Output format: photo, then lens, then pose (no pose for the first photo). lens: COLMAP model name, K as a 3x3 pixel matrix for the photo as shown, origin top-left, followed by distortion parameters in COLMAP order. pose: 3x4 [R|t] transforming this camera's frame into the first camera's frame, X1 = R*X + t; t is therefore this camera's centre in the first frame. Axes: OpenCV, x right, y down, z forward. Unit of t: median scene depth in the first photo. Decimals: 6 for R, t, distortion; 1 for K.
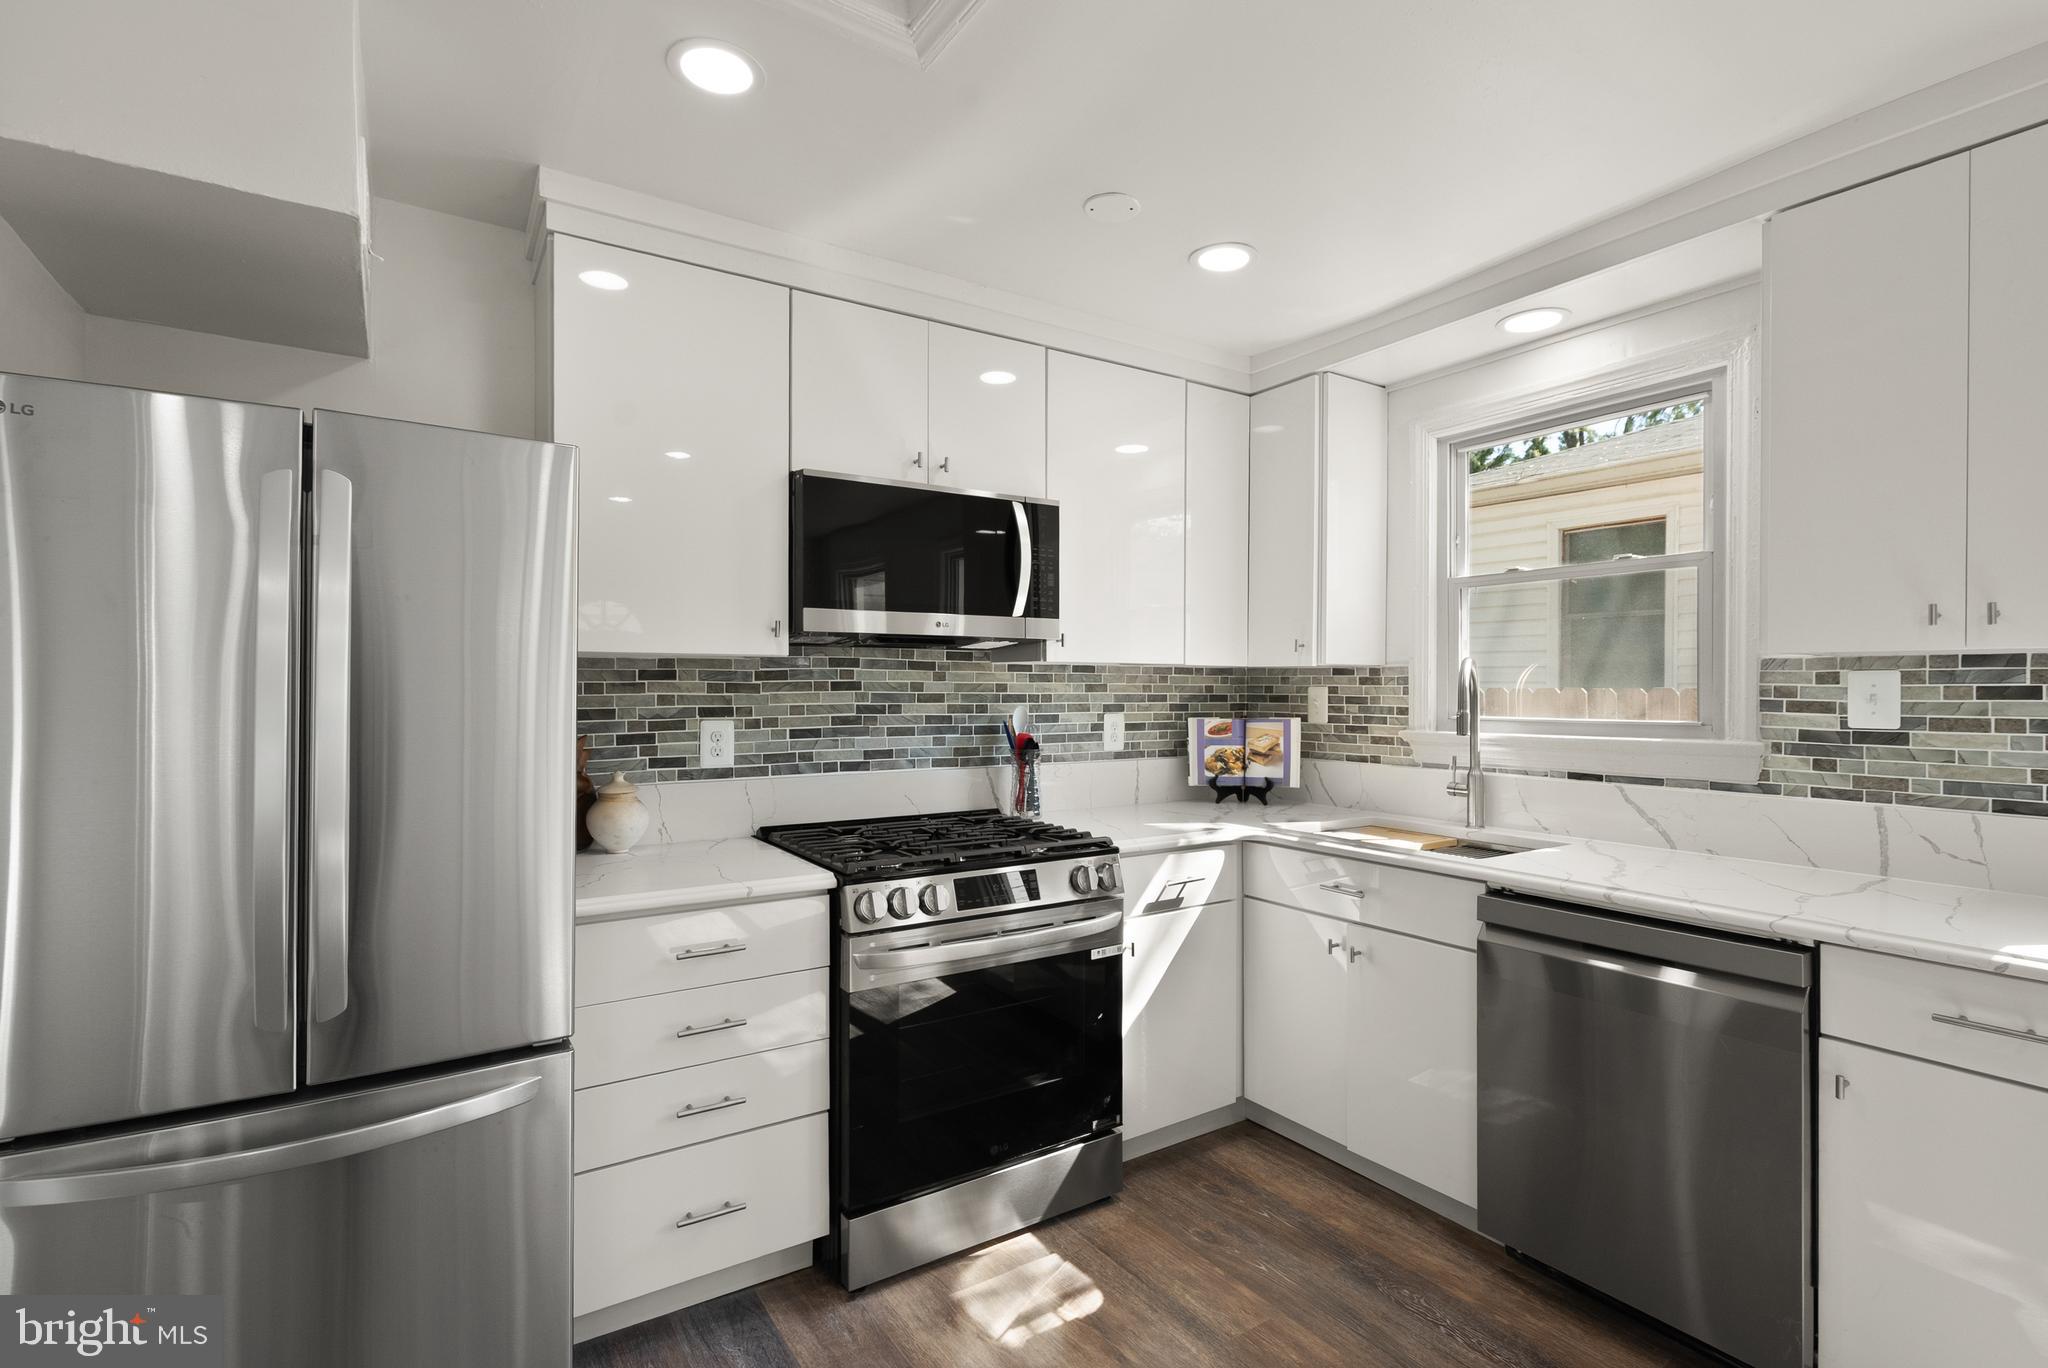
lens RADIAL K [[958.8, 0, 1061.2], [0, 958.8, 684.1], [0, 0, 1]] dist [-0.000268, 0.000483]
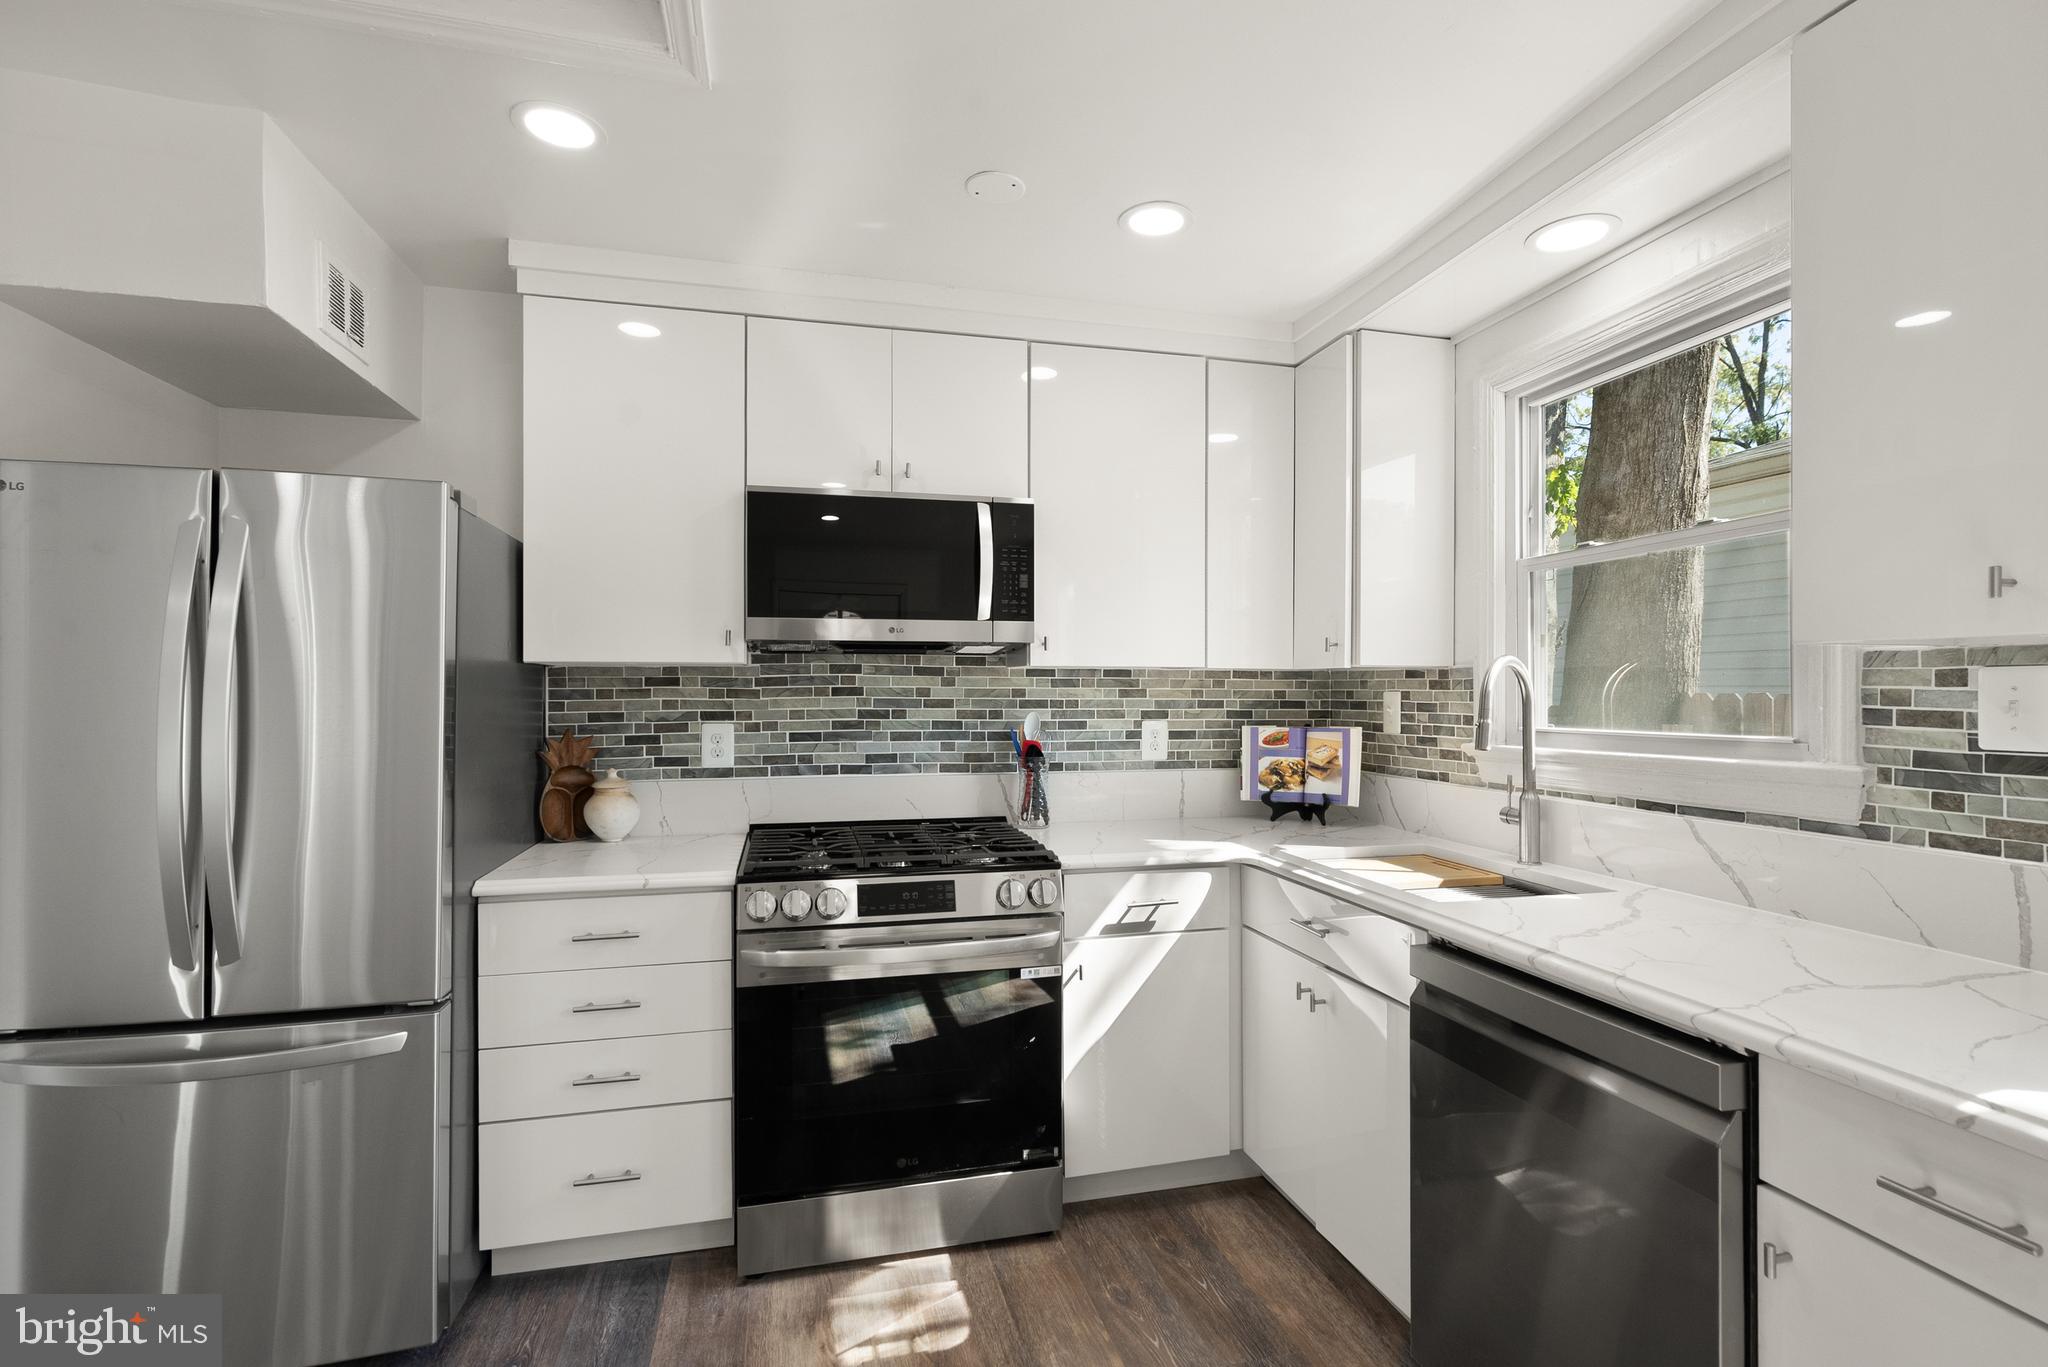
lens RADIAL K [[958.8, 0, 1035.4], [0, 958.8, 684.5], [0, 0, 1]] dist [-0.000268, 0.000483]
pose [[0.944187, -0.004076, -0.329386, 0.354928], [0.002226, 0.999980, -0.005992, 0.001142], [0.329403, 0.004924, 0.944176, 0.104546]]
